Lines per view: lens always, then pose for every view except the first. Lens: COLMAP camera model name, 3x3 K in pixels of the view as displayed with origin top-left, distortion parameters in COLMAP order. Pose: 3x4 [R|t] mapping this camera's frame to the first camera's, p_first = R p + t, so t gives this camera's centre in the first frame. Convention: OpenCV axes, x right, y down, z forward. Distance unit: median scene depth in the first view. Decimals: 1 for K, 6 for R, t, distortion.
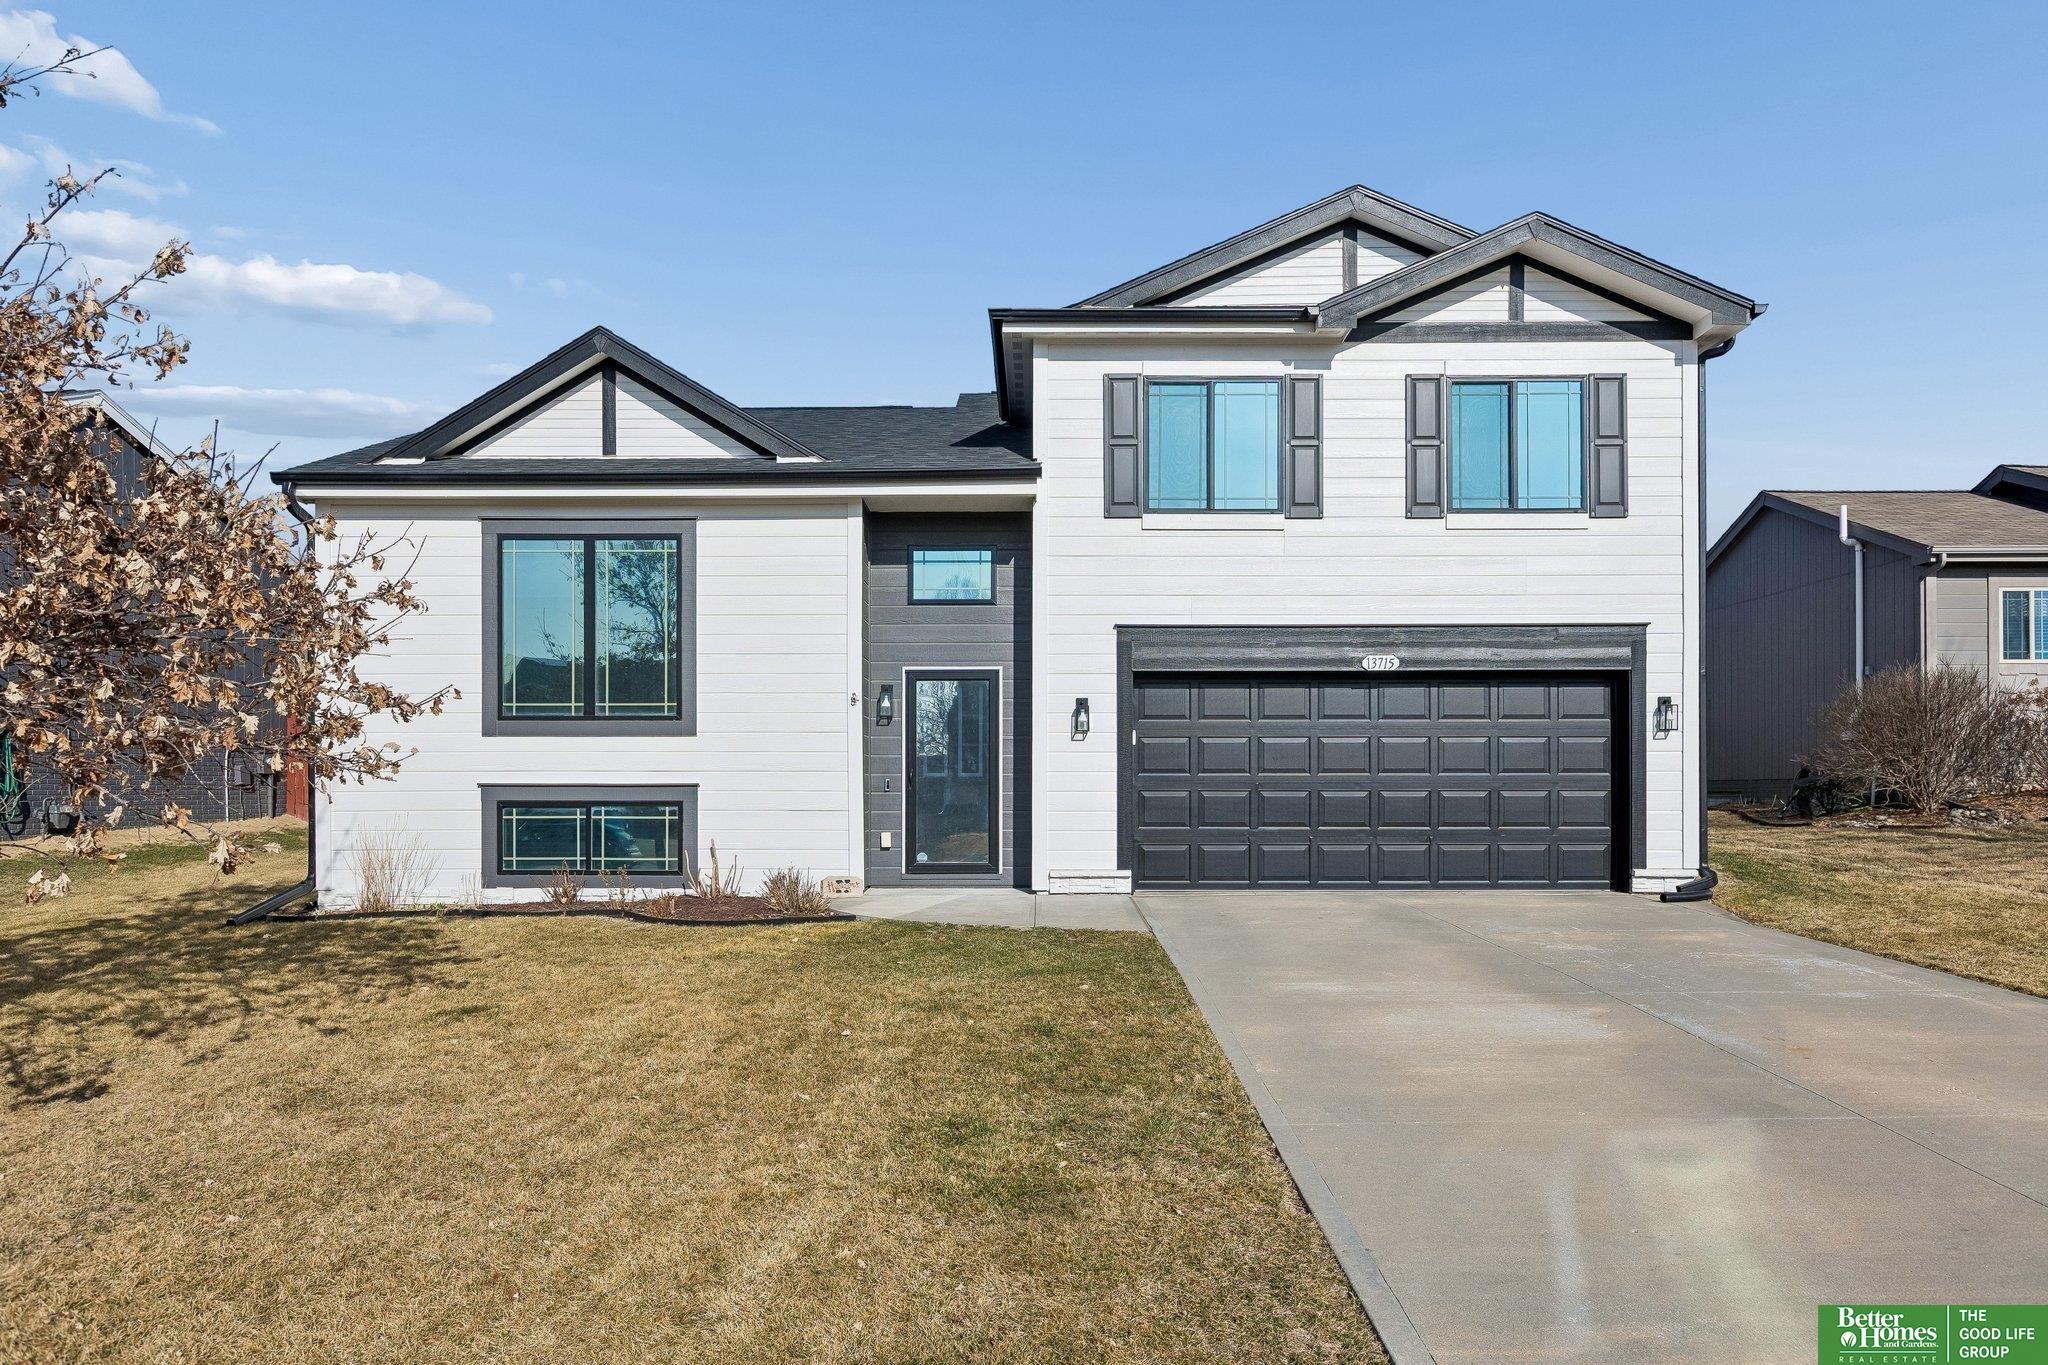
lens RADIAL K [[1273.2, 0, 1023.9], [0, 1273.2, 634.5], [0, 0, 1]] dist [-0.003510, -0.000696]
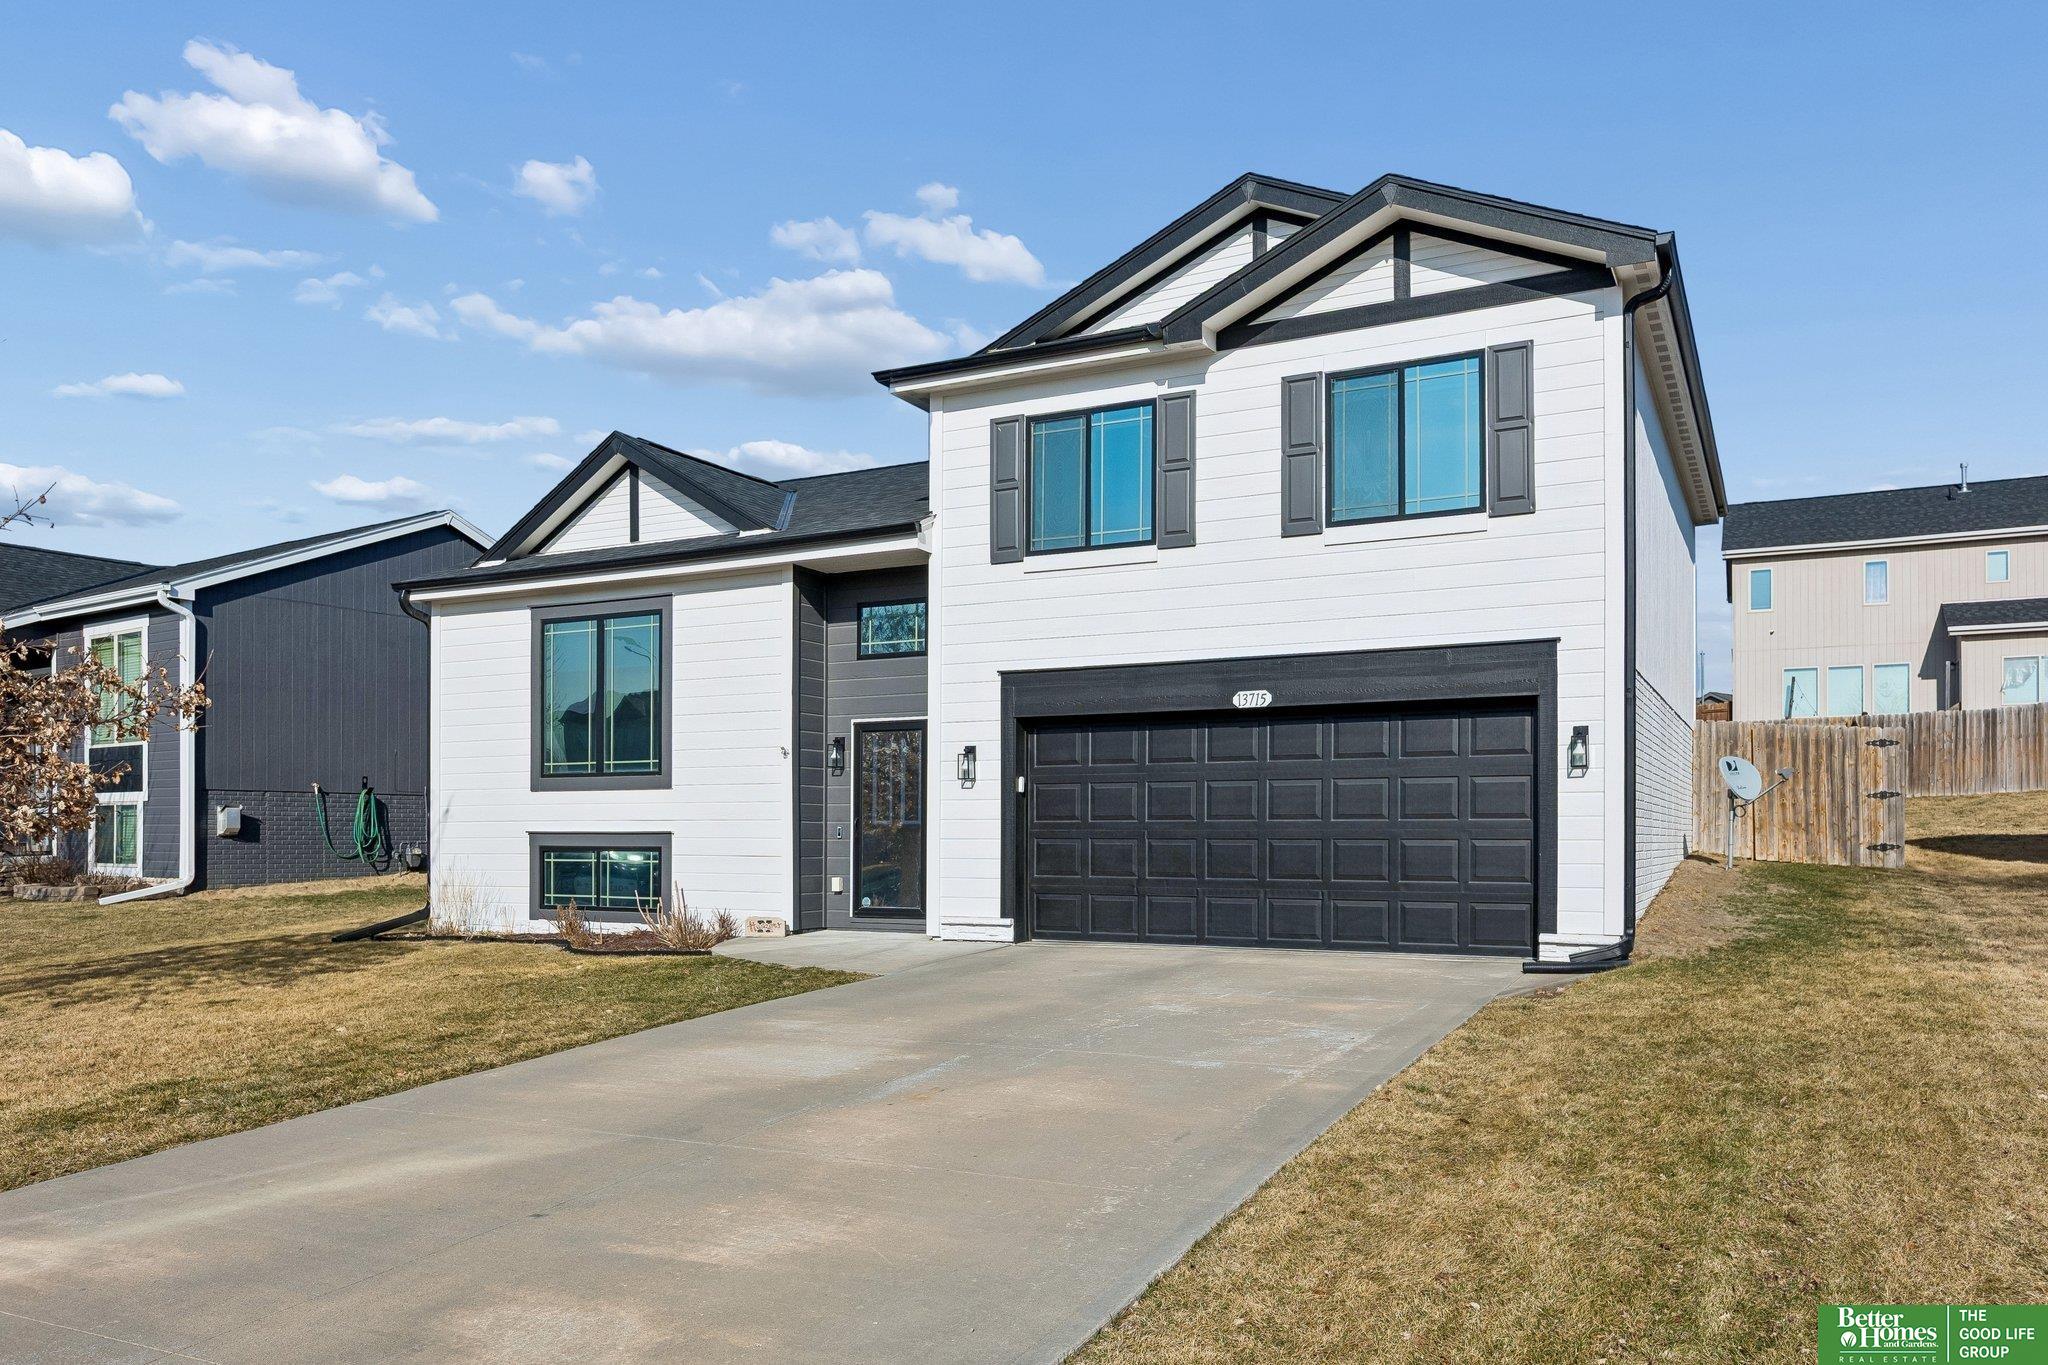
lens RADIAL K [[1425.9, 0, 1024.3], [0, 1425.9, 658.8], [0, 0, 1]] dist [0.002102, 0.000106]
pose [[0.895156, -0.053477, -0.442533, 0.577640], [0.052896, 0.998507, -0.013663, -0.001201], [0.442602, -0.011178, 0.896648, 0.011737]]
